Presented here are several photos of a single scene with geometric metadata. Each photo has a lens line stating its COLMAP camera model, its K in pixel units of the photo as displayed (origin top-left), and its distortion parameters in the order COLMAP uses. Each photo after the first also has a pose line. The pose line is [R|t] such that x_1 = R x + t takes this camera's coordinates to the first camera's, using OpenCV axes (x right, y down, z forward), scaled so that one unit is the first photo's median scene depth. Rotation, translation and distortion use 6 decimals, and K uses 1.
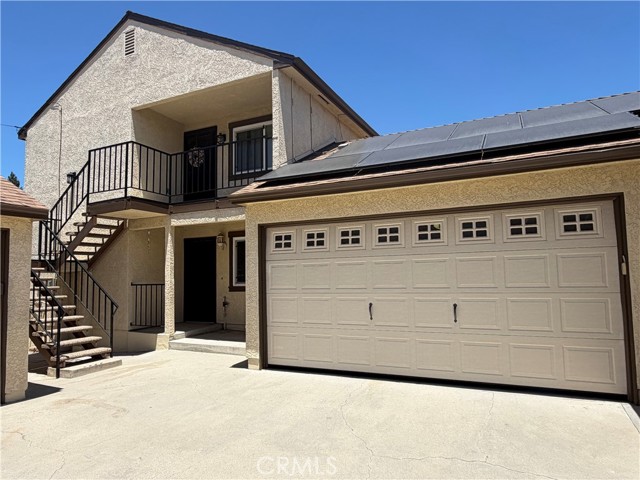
lens RADIAL K [[416.5, 0, 326.4], [0, 416.5, 243.8], [0, 0, 1]] dist [-0.013720, 0.014462]
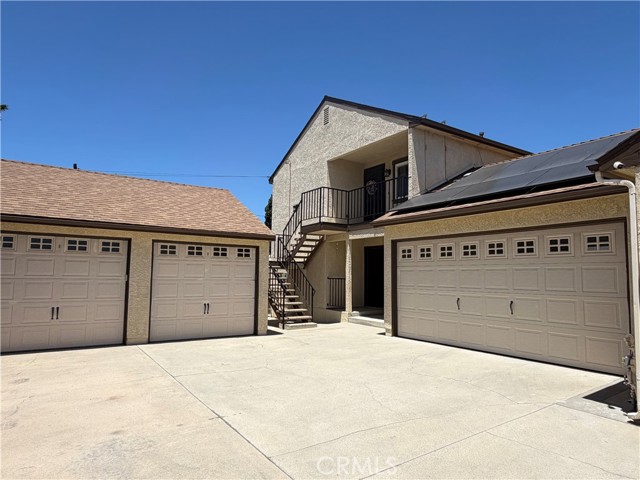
lens RADIAL K [[416.5, 0, 319.7], [0, 416.5, 238.7], [0, 0, 1]] dist [-0.013720, 0.014462]
pose [[0.856874, -0.016015, -0.515278, 0.307139], [0.010133, 0.999847, -0.014224, -0.025587], [0.515427, 0.006967, 0.856905, -0.332397]]
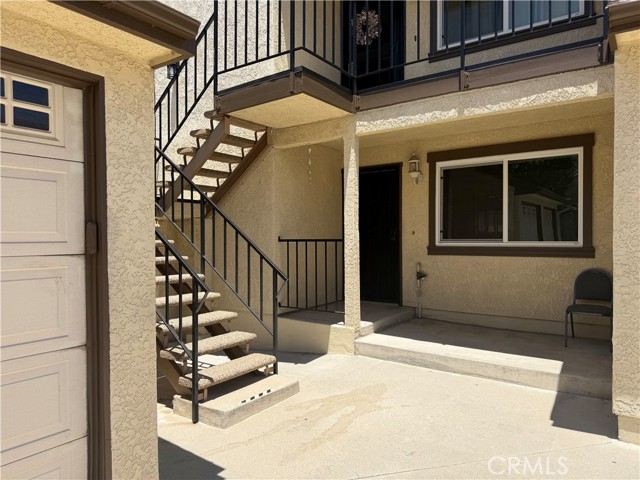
lens RADIAL K [[454.3, 0, 318.1], [0, 454.3, 244.0], [0, 0, 1]] dist [0.053423, -0.065656]
pose [[0.984165, 0.017153, -0.176424, -0.319507], [-0.000936, 0.995796, 0.091592, 0.047166], [0.177254, -0.089976, 0.980044, 0.395495]]
